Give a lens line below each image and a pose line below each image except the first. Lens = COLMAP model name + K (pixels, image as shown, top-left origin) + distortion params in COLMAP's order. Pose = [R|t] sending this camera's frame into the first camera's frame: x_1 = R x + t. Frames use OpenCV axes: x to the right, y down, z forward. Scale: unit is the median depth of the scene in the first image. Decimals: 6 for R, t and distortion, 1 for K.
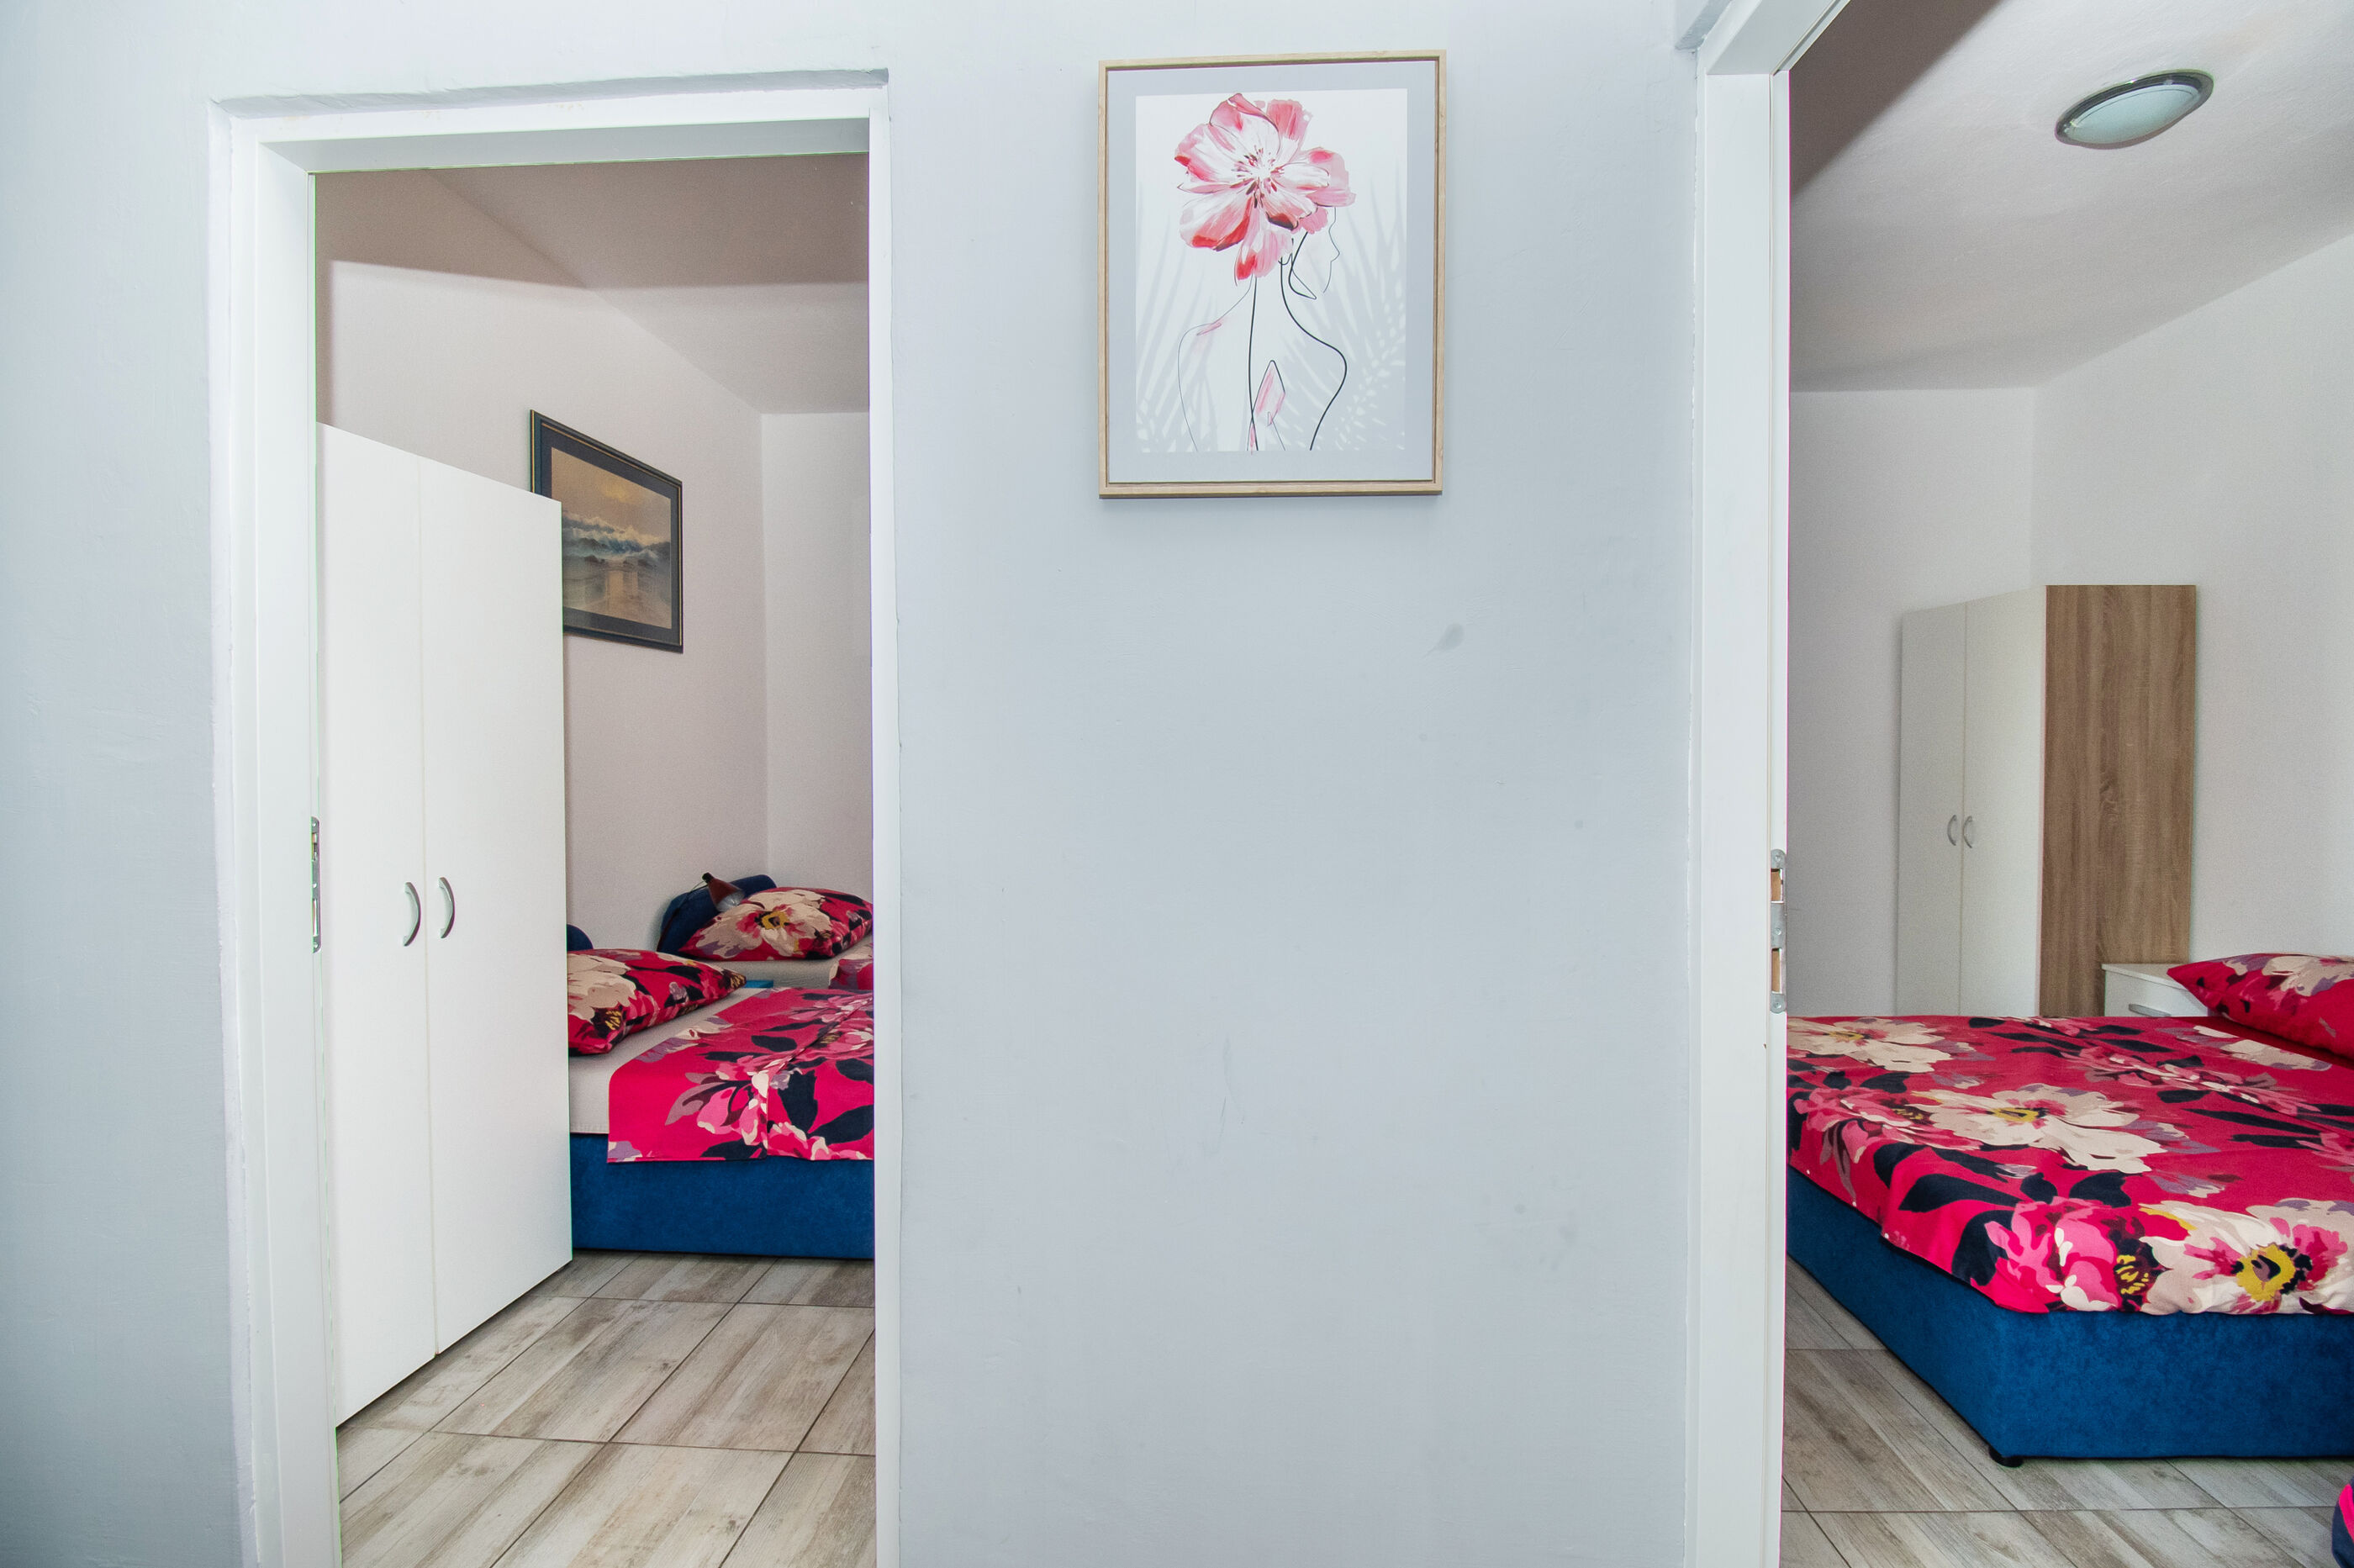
lens RADIAL K [[1108.7, 0, 1166.7], [0, 1108.7, 750.7], [0, 0, 1]] dist [-0.006143, -0.010544]
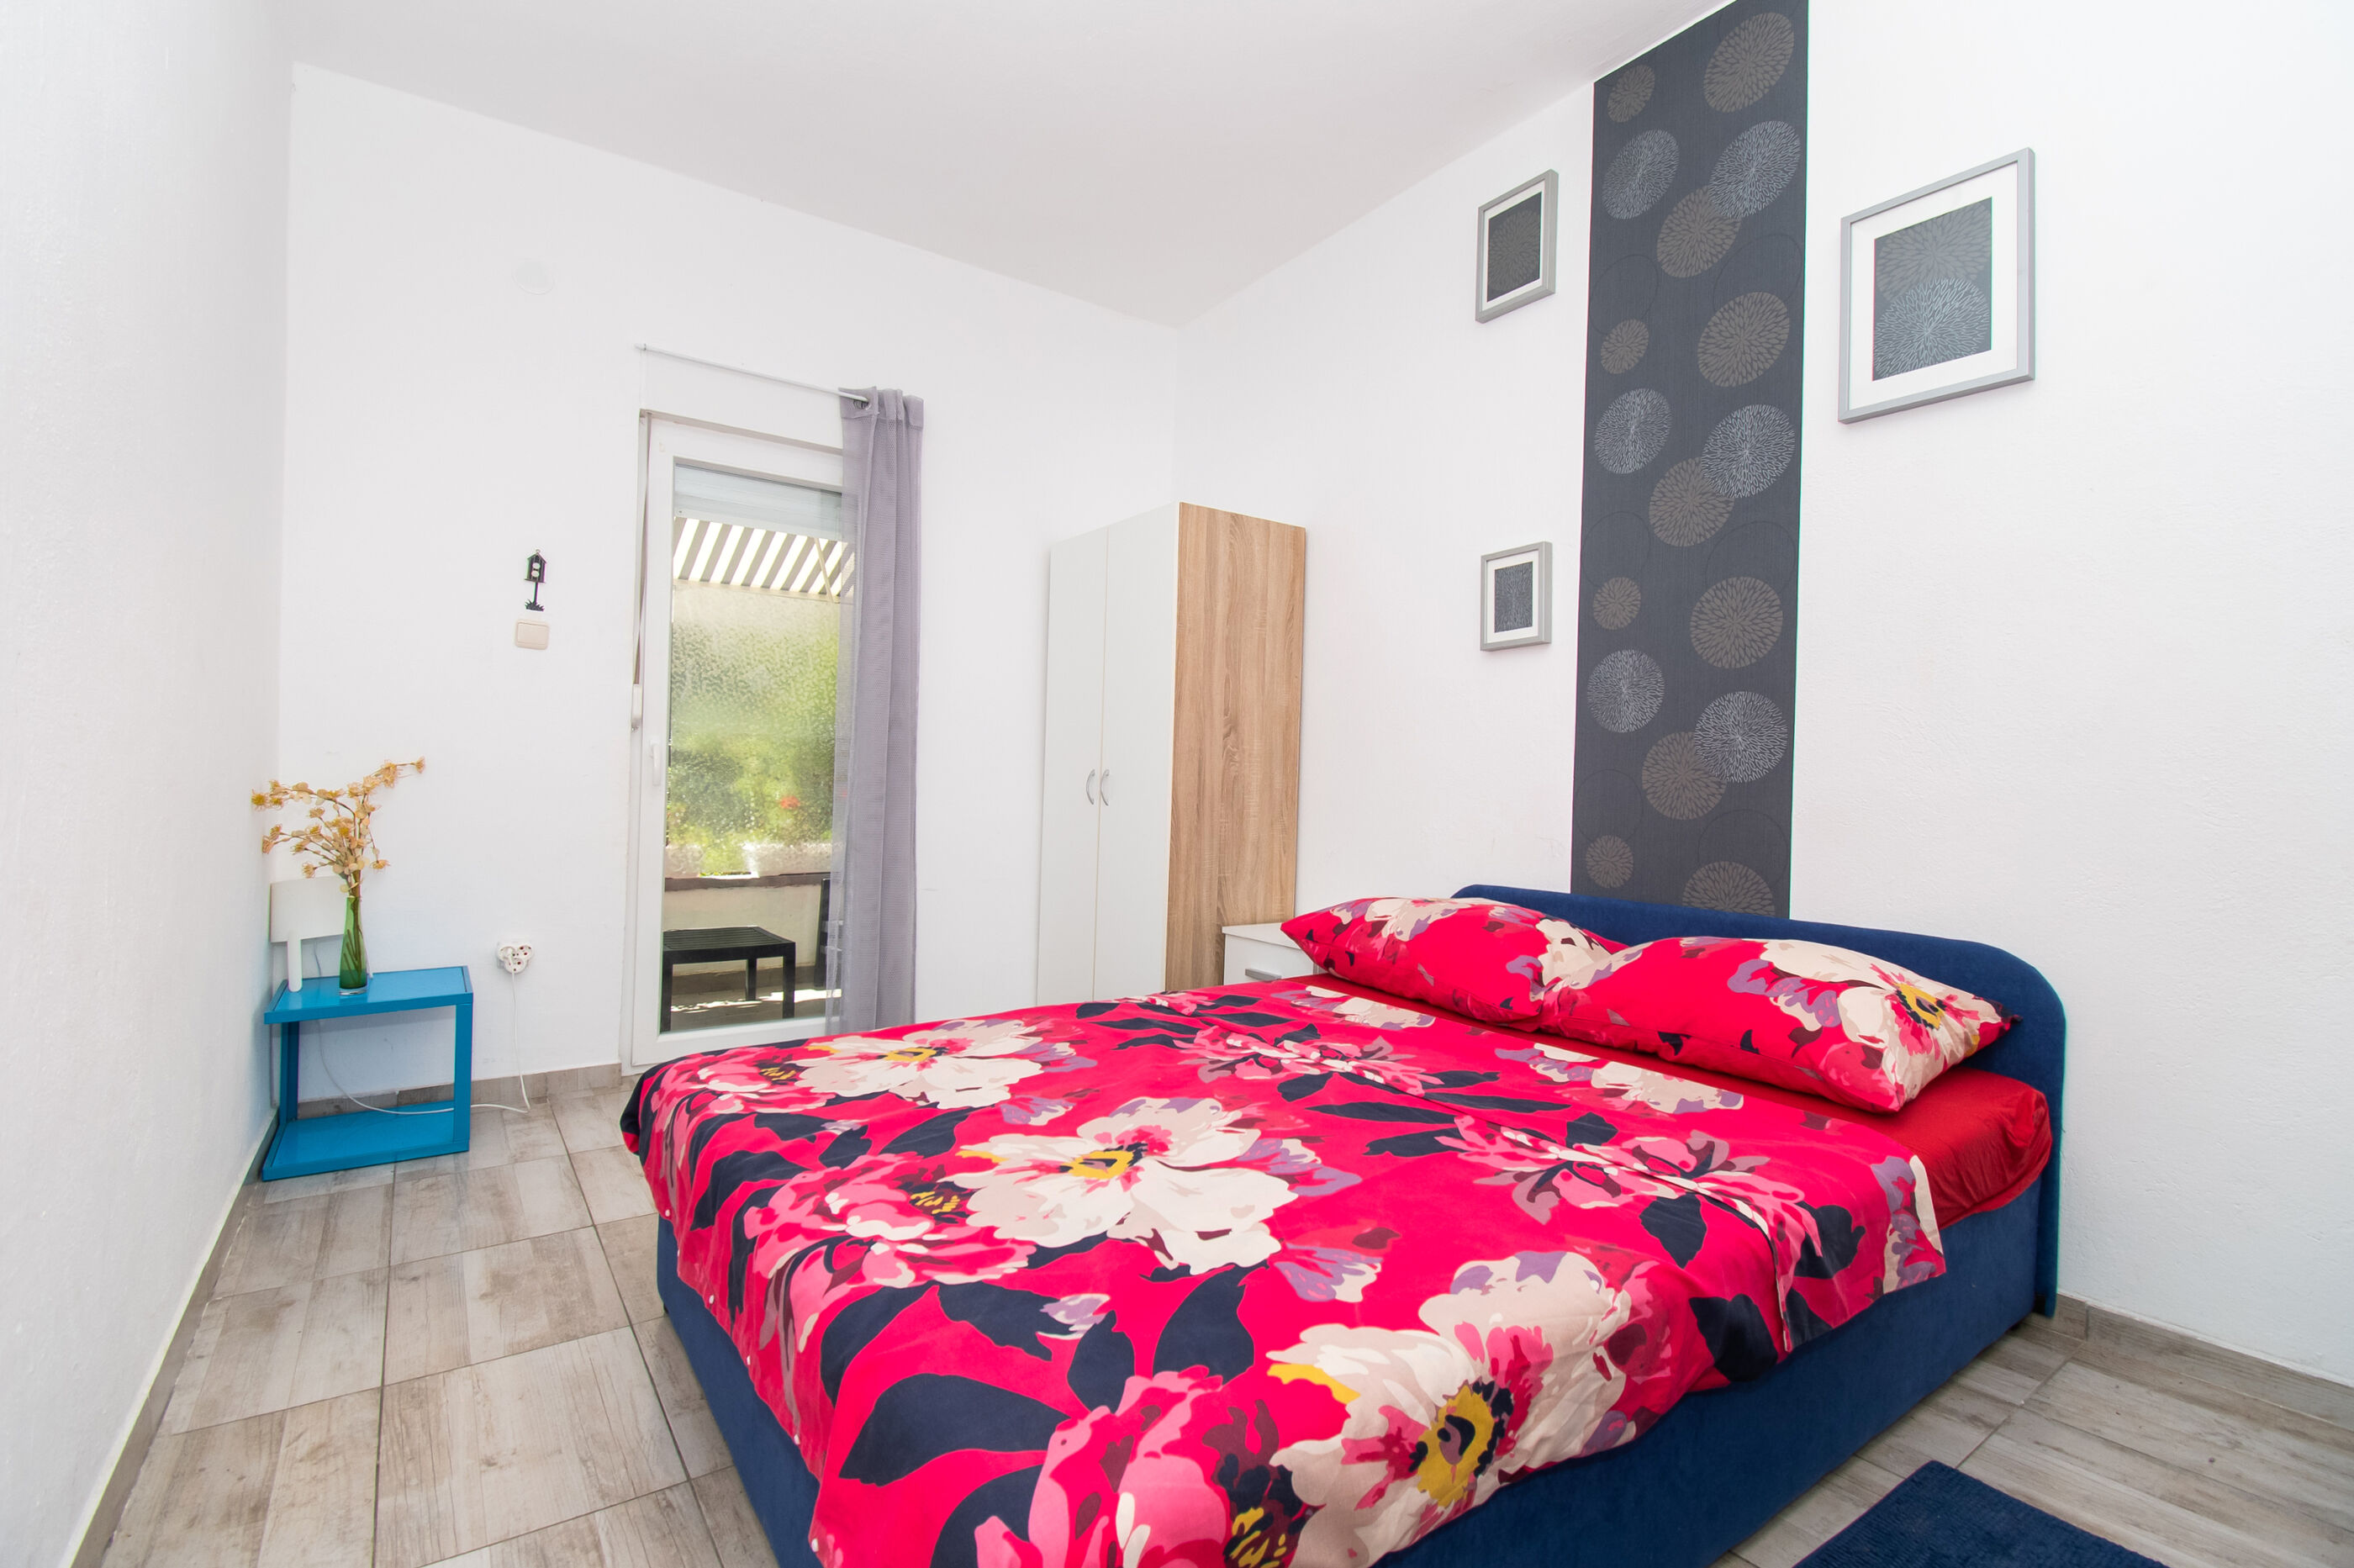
lens RADIAL K [[1064.1, 0, 1192.6], [0, 1064.1, 762.2], [0, 0, 1]] dist [-0.003684, -0.006499]
pose [[0.782716, 0.027013, 0.621793, 0.390765], [-0.016601, 0.999608, -0.022529, 0.108491], [-0.622158, 0.007312, 0.782857, 0.449795]]
